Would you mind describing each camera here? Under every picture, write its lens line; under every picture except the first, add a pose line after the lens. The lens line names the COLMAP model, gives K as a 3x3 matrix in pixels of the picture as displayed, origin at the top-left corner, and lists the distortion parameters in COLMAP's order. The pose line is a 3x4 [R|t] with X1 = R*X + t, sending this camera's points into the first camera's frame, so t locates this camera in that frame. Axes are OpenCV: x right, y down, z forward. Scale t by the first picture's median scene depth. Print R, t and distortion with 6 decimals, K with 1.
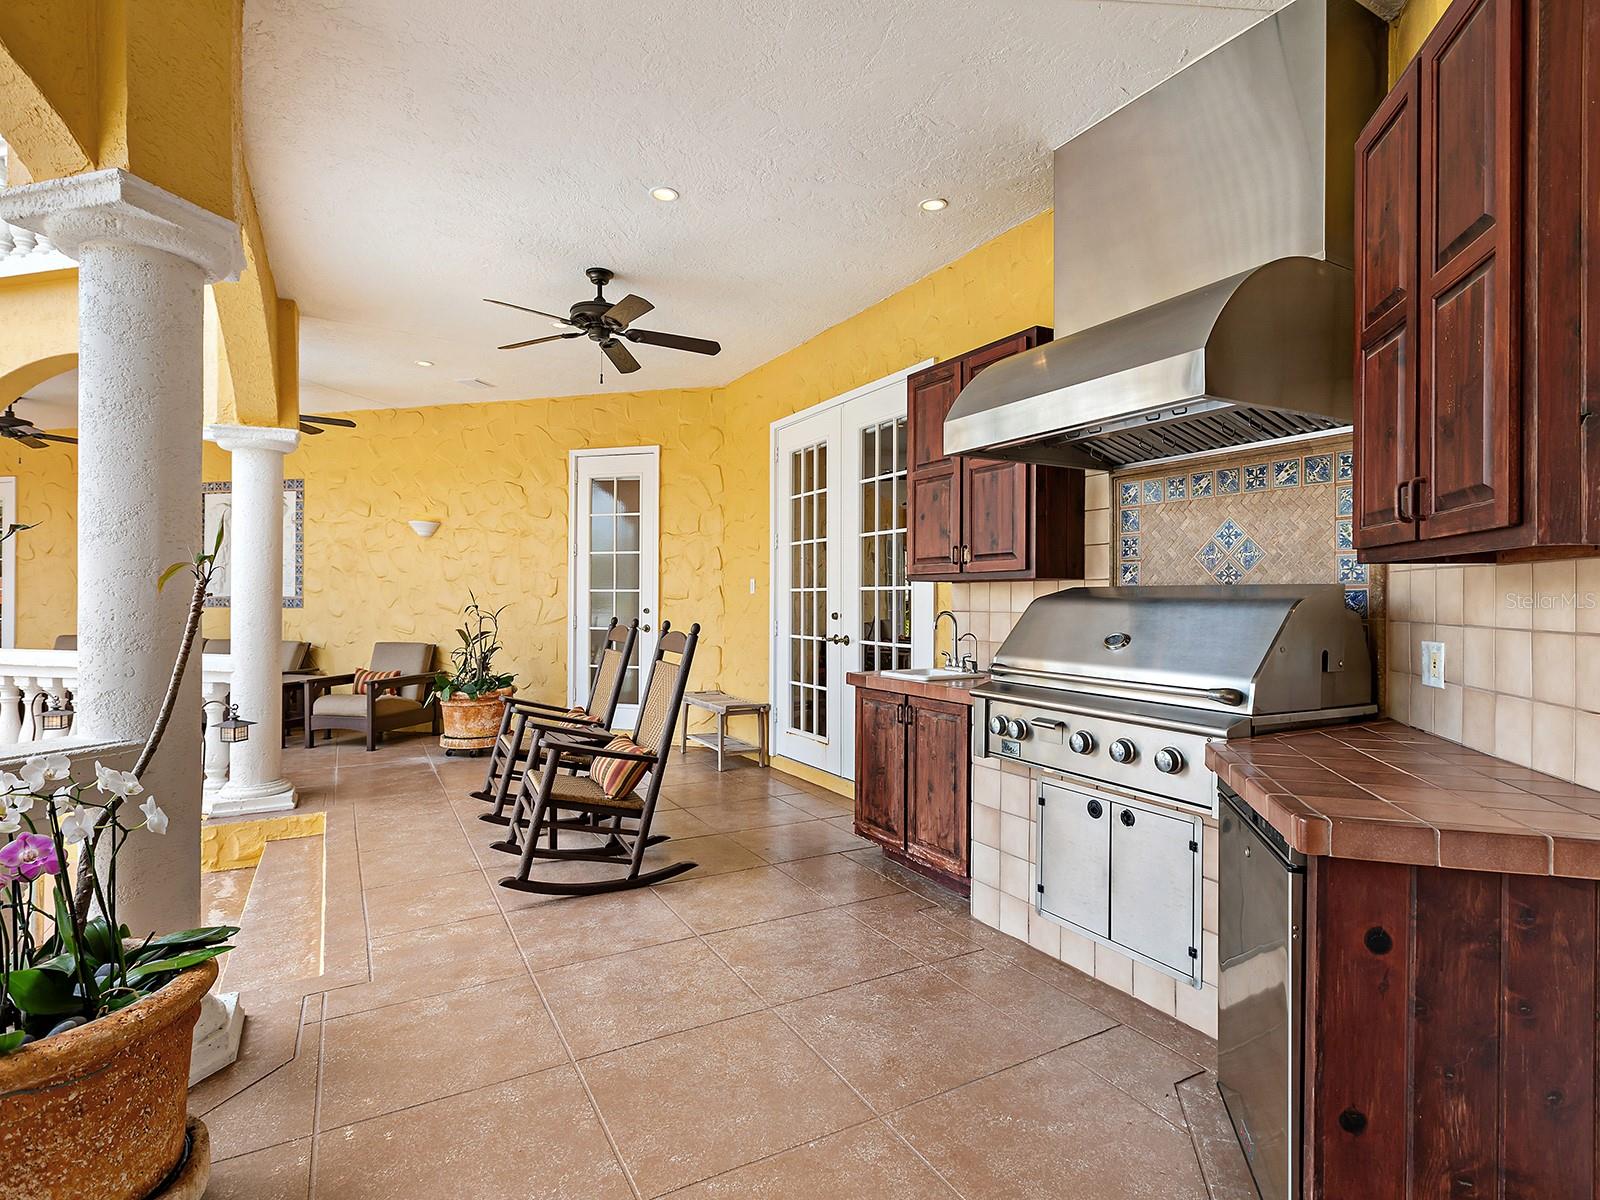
lens RADIAL K [[815.4, 0, 814.9], [0, 815.4, 601.6], [0, 0, 1]] dist [0.002236, 0.001850]
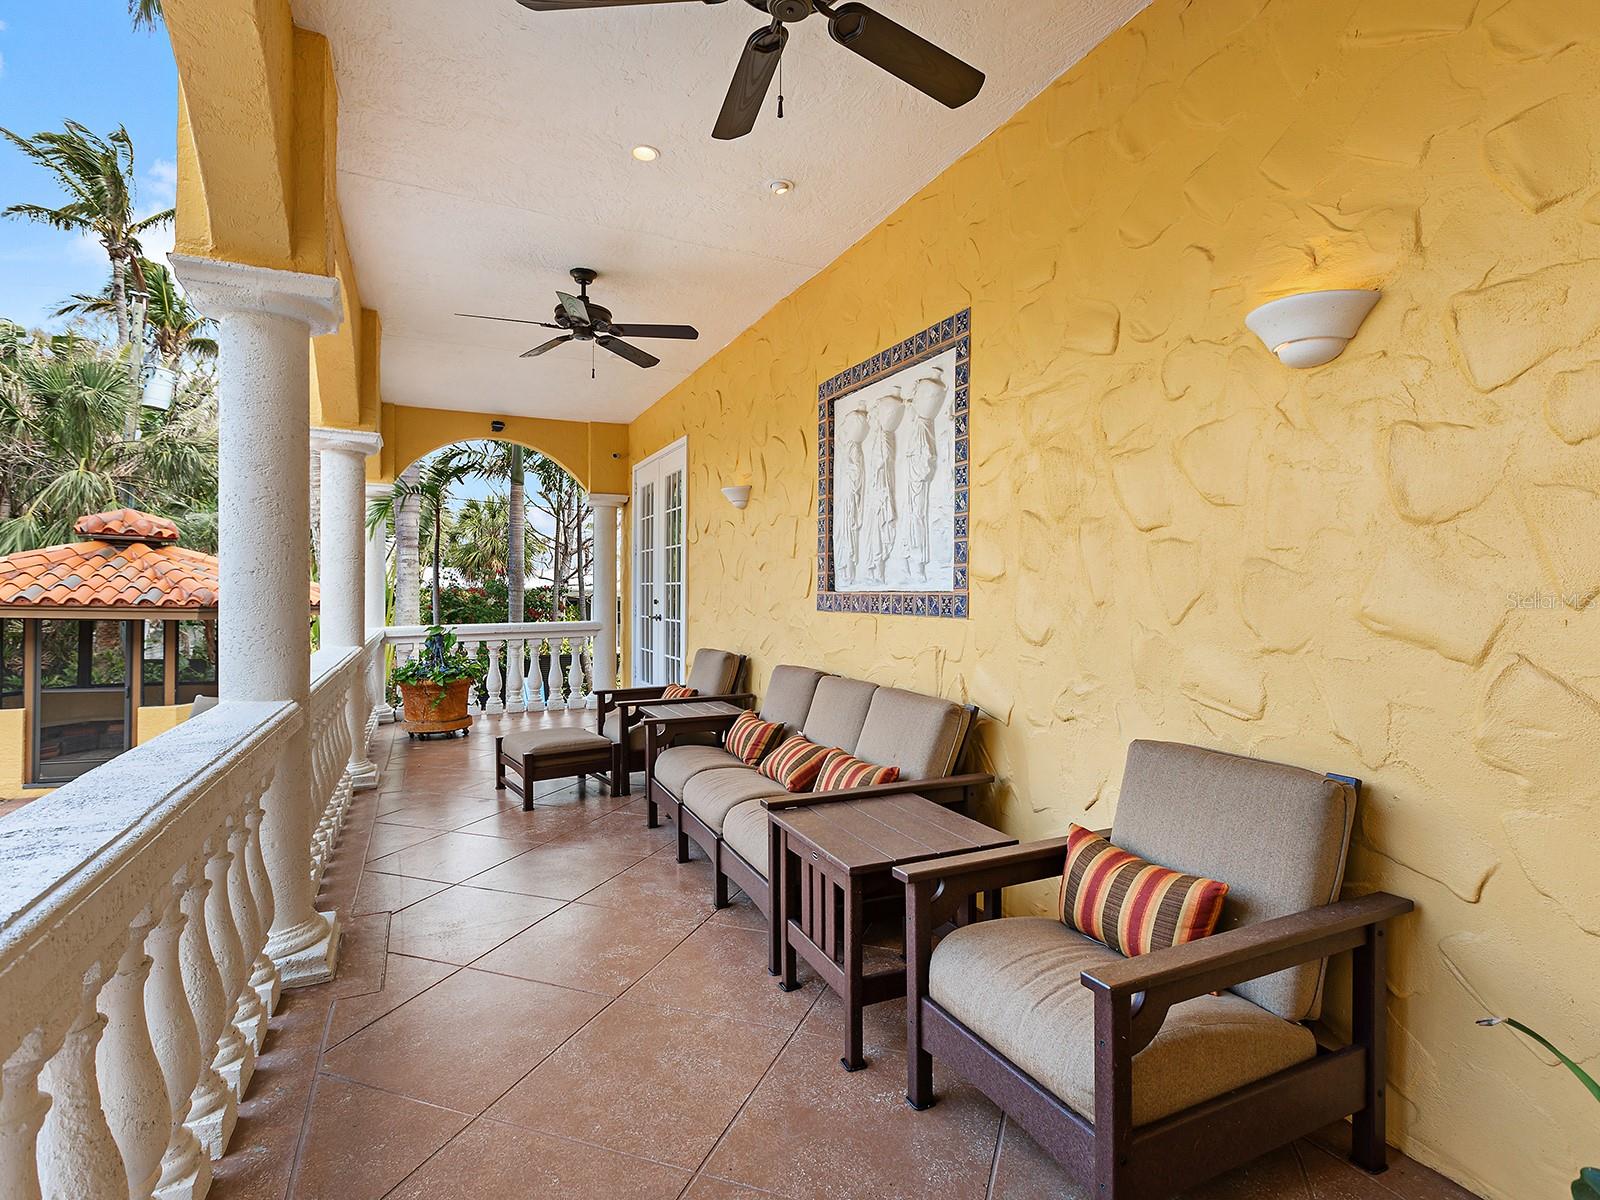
lens RADIAL K [[815.4, 0, 806.8], [0, 815.4, 596.7], [0, 0, 1]] dist [0.002236, 0.001850]
pose [[0.641126, 0.002138, -0.767432, -0.507074], [-0.002132, 0.999997, 0.001005, -0.004683], [0.767432, 0.000992, 0.641129, 0.942960]]
